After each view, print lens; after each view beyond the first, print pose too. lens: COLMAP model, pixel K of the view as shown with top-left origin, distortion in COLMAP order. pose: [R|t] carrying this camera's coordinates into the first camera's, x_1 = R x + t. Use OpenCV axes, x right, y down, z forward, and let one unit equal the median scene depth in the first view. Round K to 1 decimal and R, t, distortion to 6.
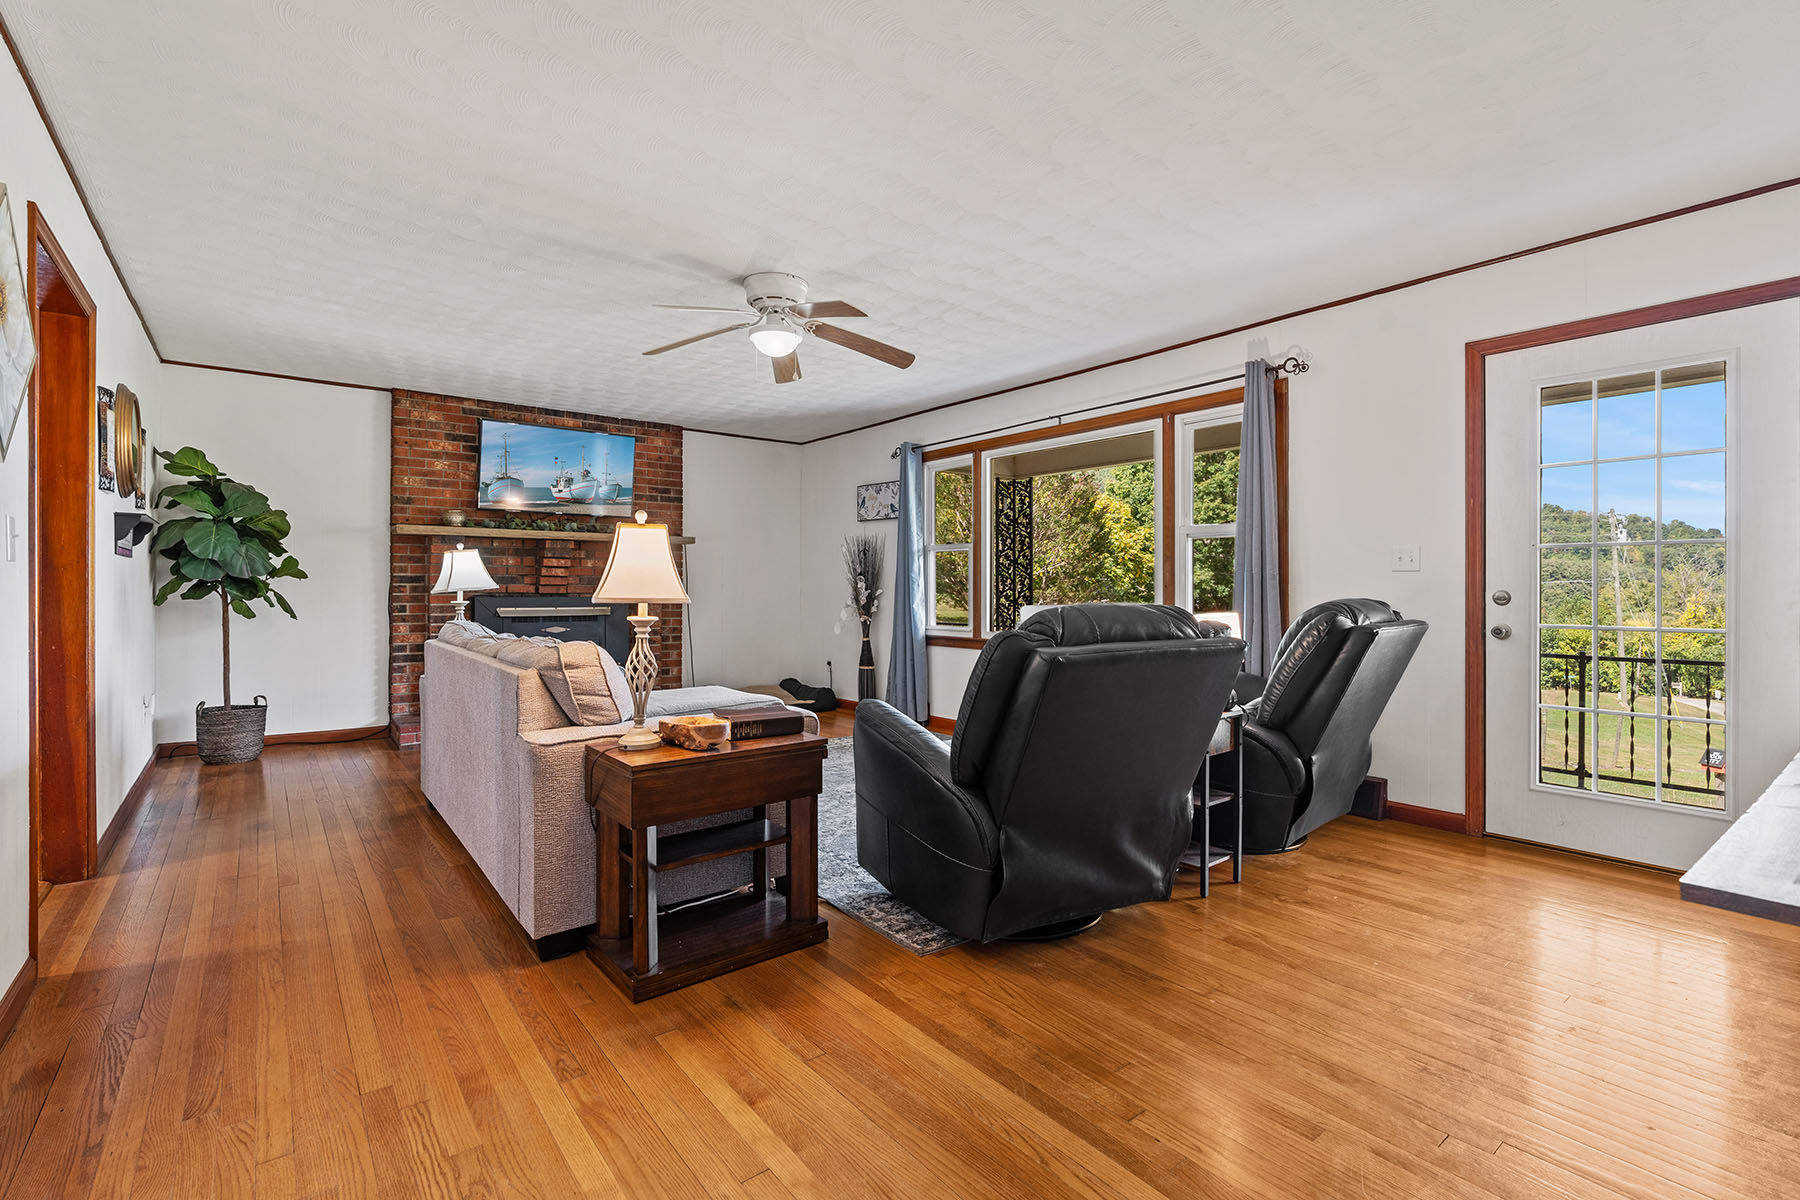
lens RADIAL K [[816.4, 0, 899.4], [0, 816.4, 595.2], [0, 0, 1]] dist [-0.011463, 0.003738]
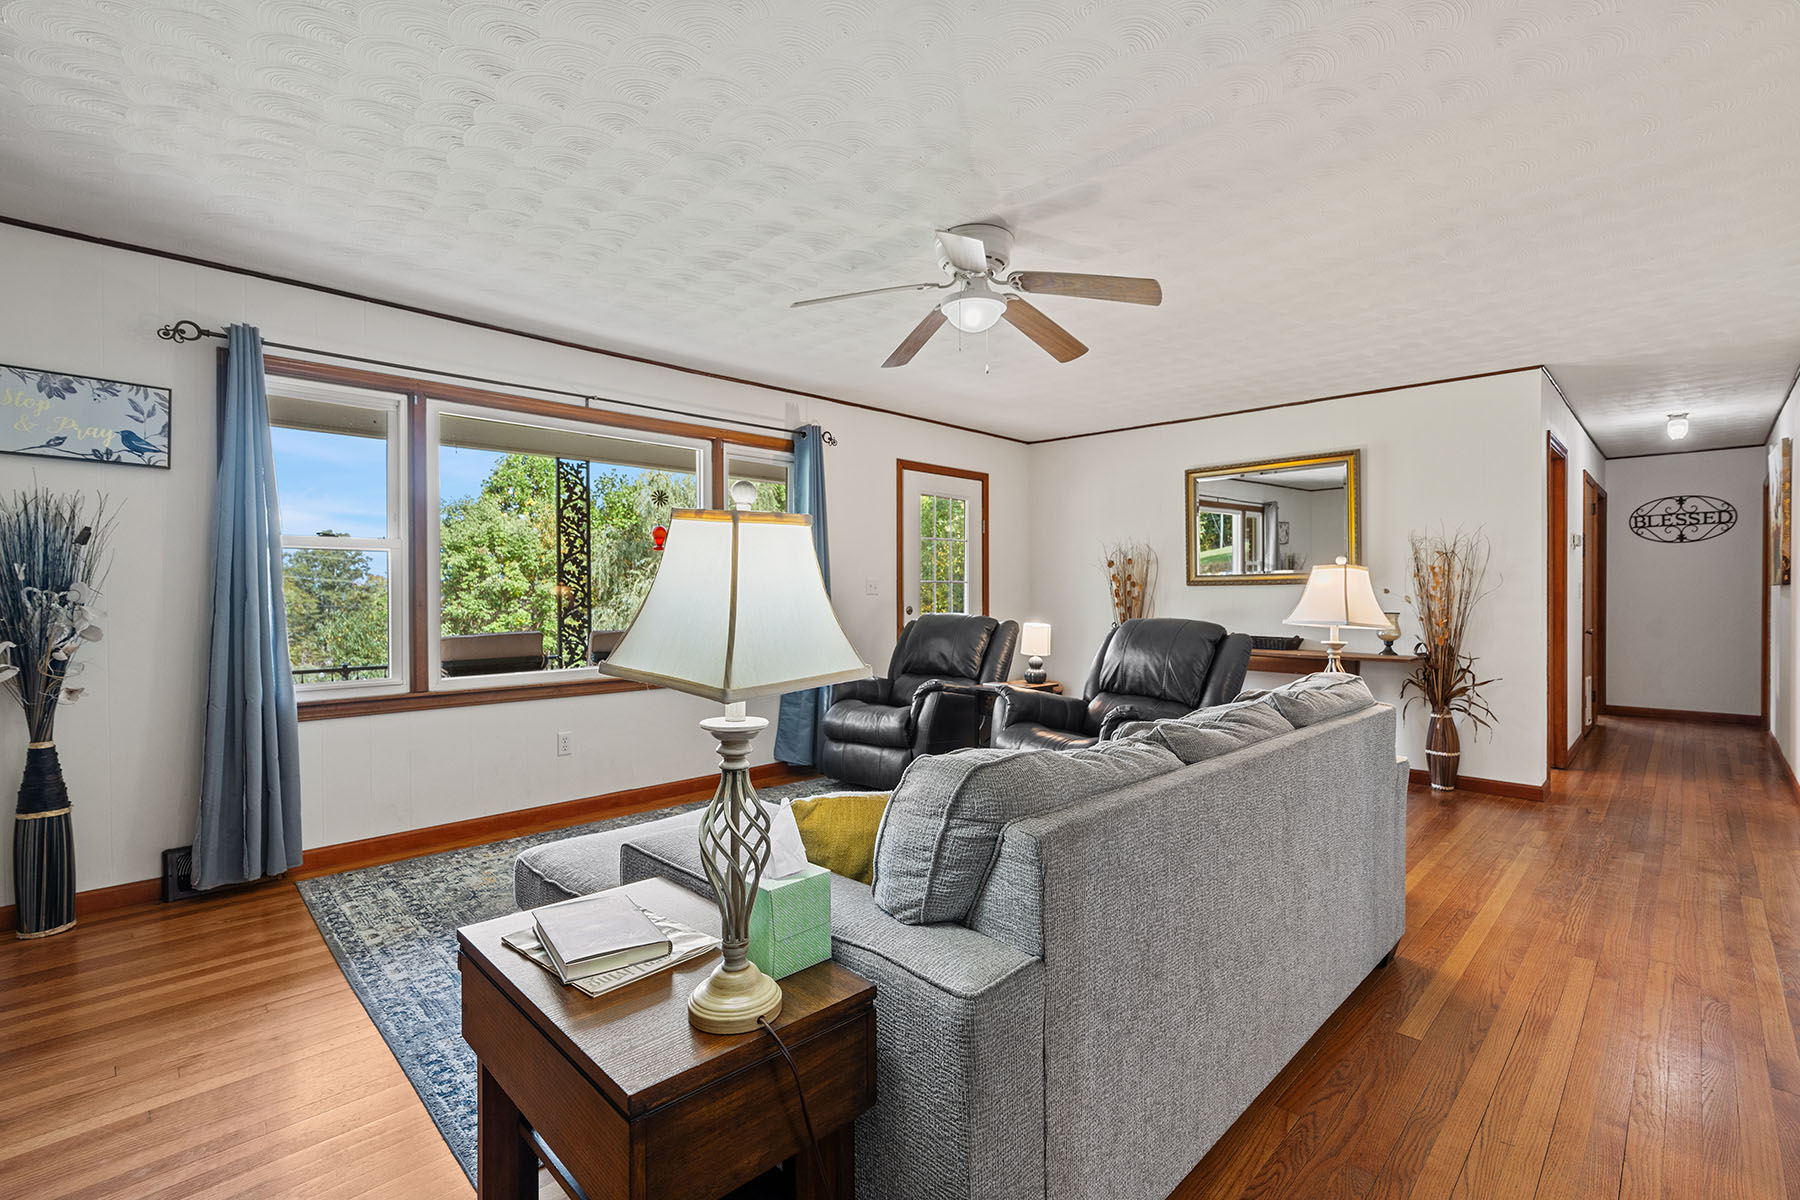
lens RADIAL K [[816.4, 0, 906.2], [0, 816.4, 594.0], [0, 0, 1]] dist [-0.011463, 0.003738]
pose [[-0.135052, -0.001729, 0.990837, -0.785578], [0.012329, 0.999918, 0.003426, -0.029263], [-0.990762, 0.012679, -0.135020, 0.979725]]
